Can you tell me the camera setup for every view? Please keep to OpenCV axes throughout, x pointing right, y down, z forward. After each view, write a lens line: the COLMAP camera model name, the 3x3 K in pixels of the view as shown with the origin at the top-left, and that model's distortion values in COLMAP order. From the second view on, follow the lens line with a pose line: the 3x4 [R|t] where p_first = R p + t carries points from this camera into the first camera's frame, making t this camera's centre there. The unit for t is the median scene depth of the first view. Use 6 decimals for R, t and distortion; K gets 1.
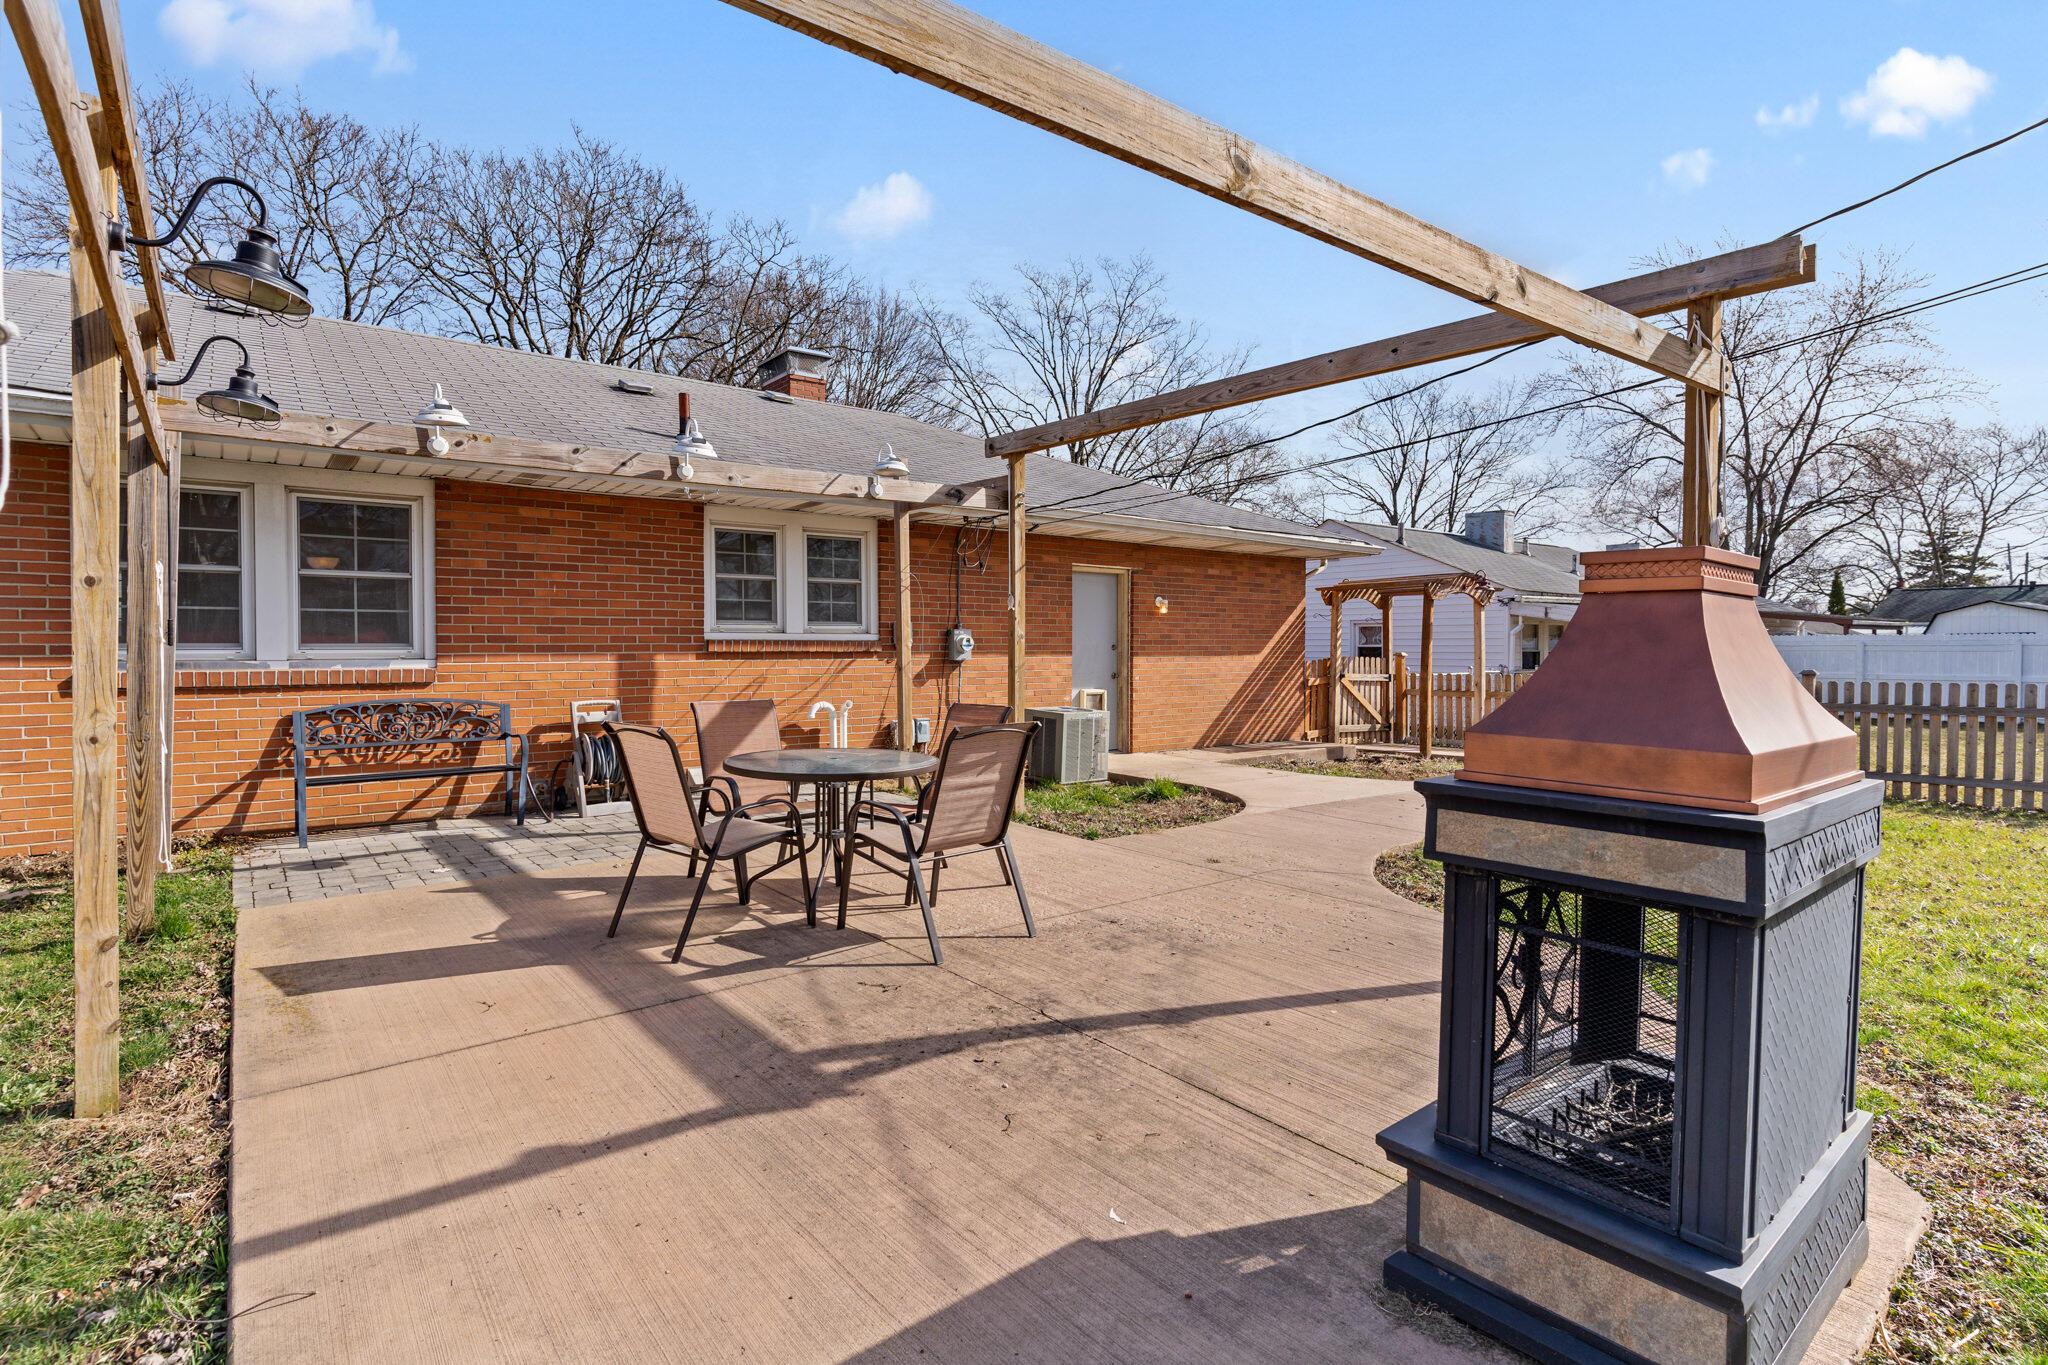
lens RADIAL K [[991.6, 0, 1024.0], [0, 991.6, 682.5], [0, 0, 1]] dist [0.033569, 0.000161]
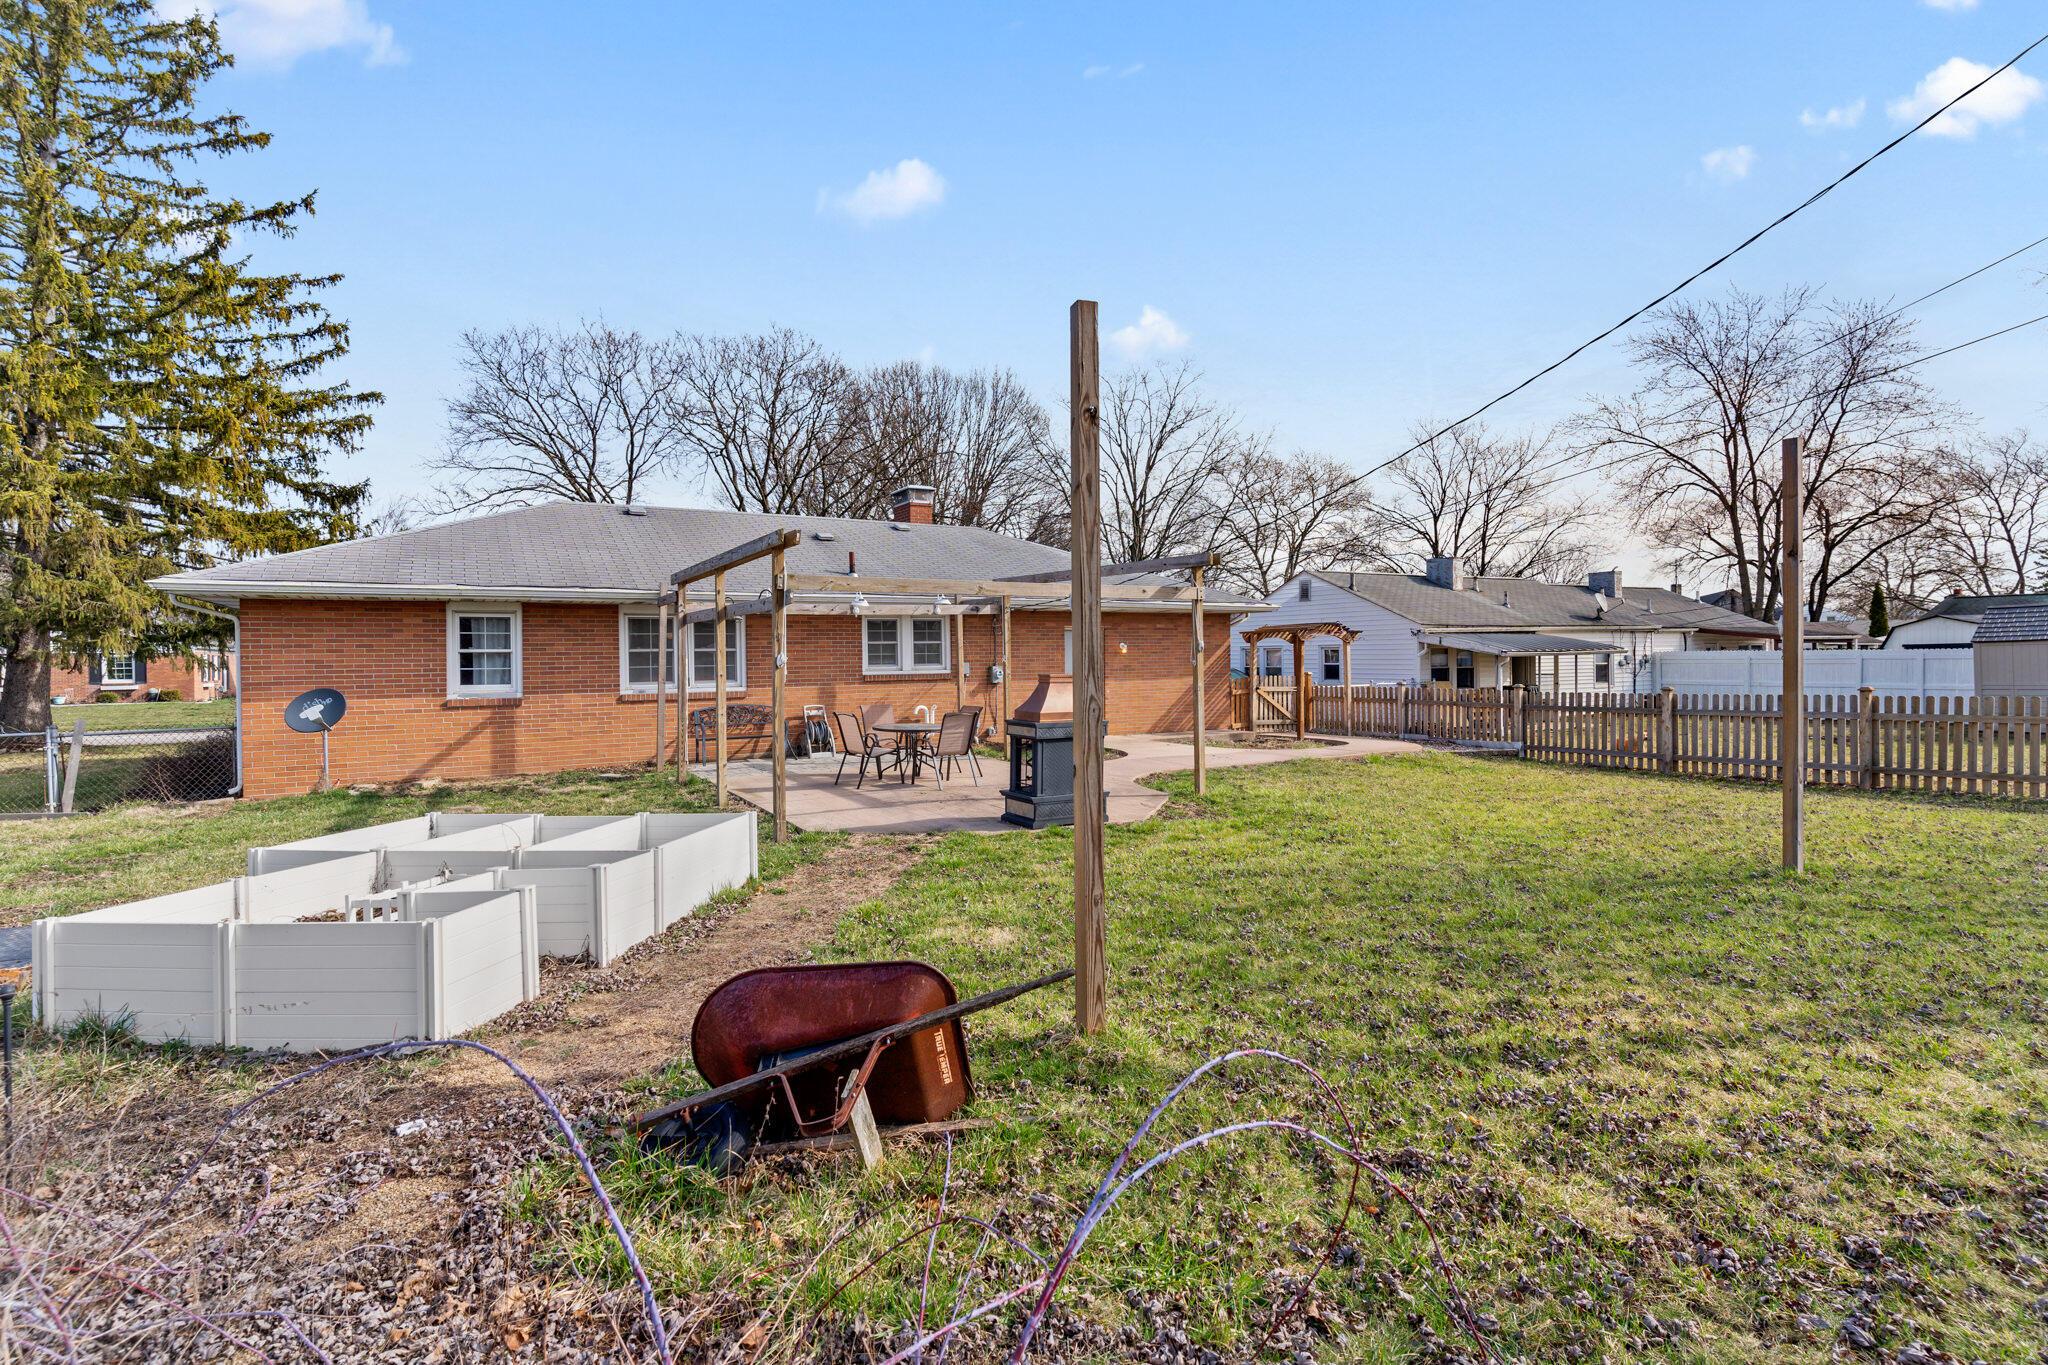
lens RADIAL K [[988.9, 0, 1024.0], [0, 988.9, 682.5], [0, 0, 1]] dist [-0.001210, -0.000333]
pose [[0.990418, -0.005442, -0.137996, 0.242532], [0.004948, 0.999980, -0.003922, -0.015620], [0.138014, 0.003201, 0.990425, -0.815885]]
